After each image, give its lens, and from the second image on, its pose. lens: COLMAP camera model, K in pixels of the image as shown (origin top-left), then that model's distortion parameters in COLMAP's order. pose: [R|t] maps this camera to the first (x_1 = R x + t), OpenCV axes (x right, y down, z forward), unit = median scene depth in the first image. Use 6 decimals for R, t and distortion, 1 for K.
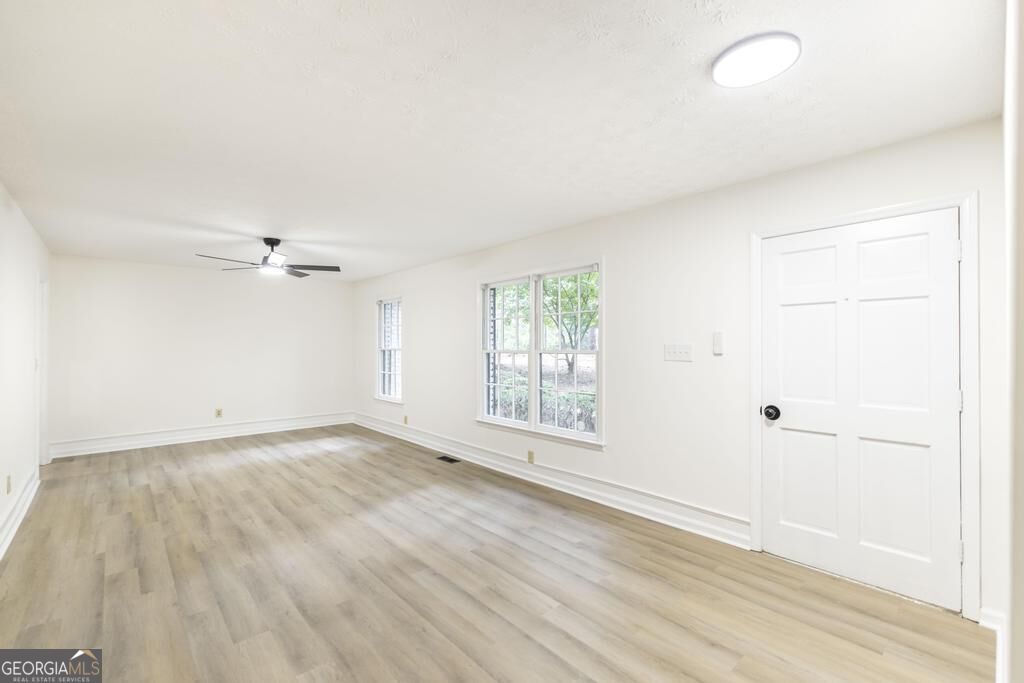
lens RADIAL K [[444.8, 0, 521.2], [0, 444.8, 339.6], [0, 0, 1]] dist [-0.001355, 0.000863]
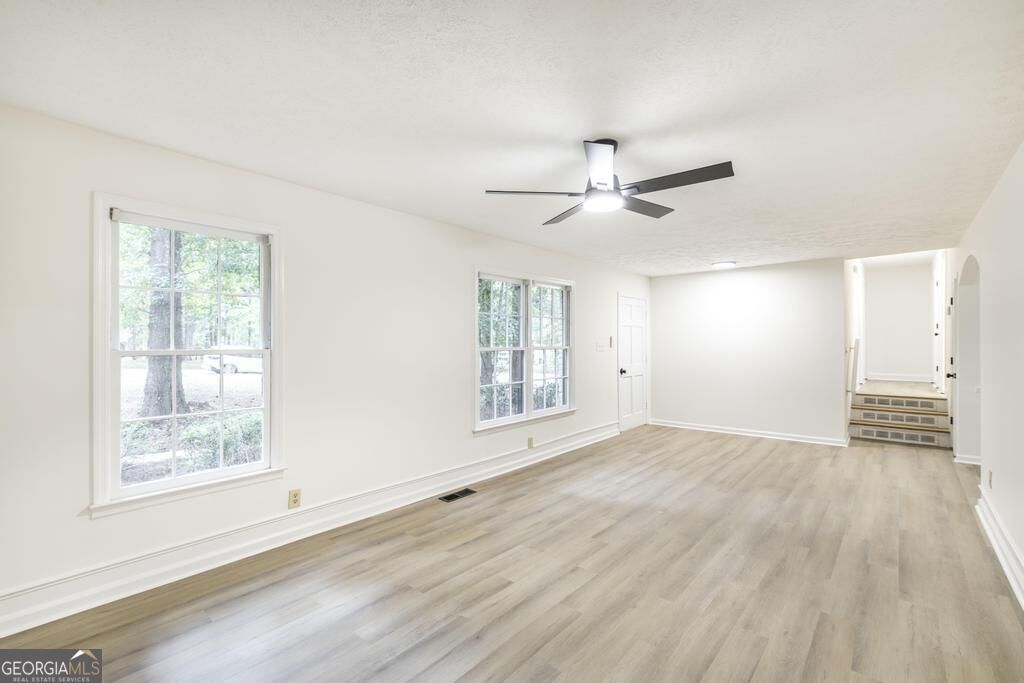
lens RADIAL K [[444.8, 0, 516.4], [0, 444.8, 342.6], [0, 0, 1]] dist [-0.001355, 0.000863]
pose [[-0.117658, 0.001260, 0.993053, -1.305758], [-0.013511, 0.999905, -0.002870, 0.020206], [-0.992962, -0.013755, -0.117630, 1.412158]]
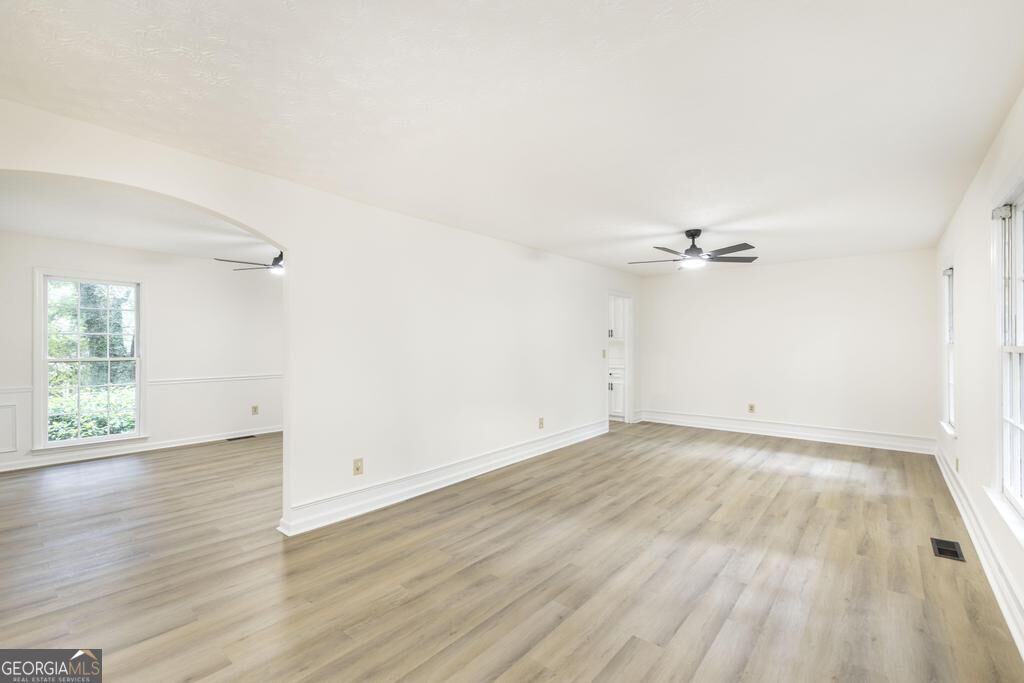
lens RADIAL K [[444.8, 0, 514.9], [0, 444.8, 348.9], [0, 0, 1]] dist [-0.001355, 0.000863]
pose [[0.129708, 0.012260, -0.991476, 0.425523], [0.013170, 0.999814, 0.014086, 0.017429], [0.991465, -0.014884, 0.129522, 0.587282]]
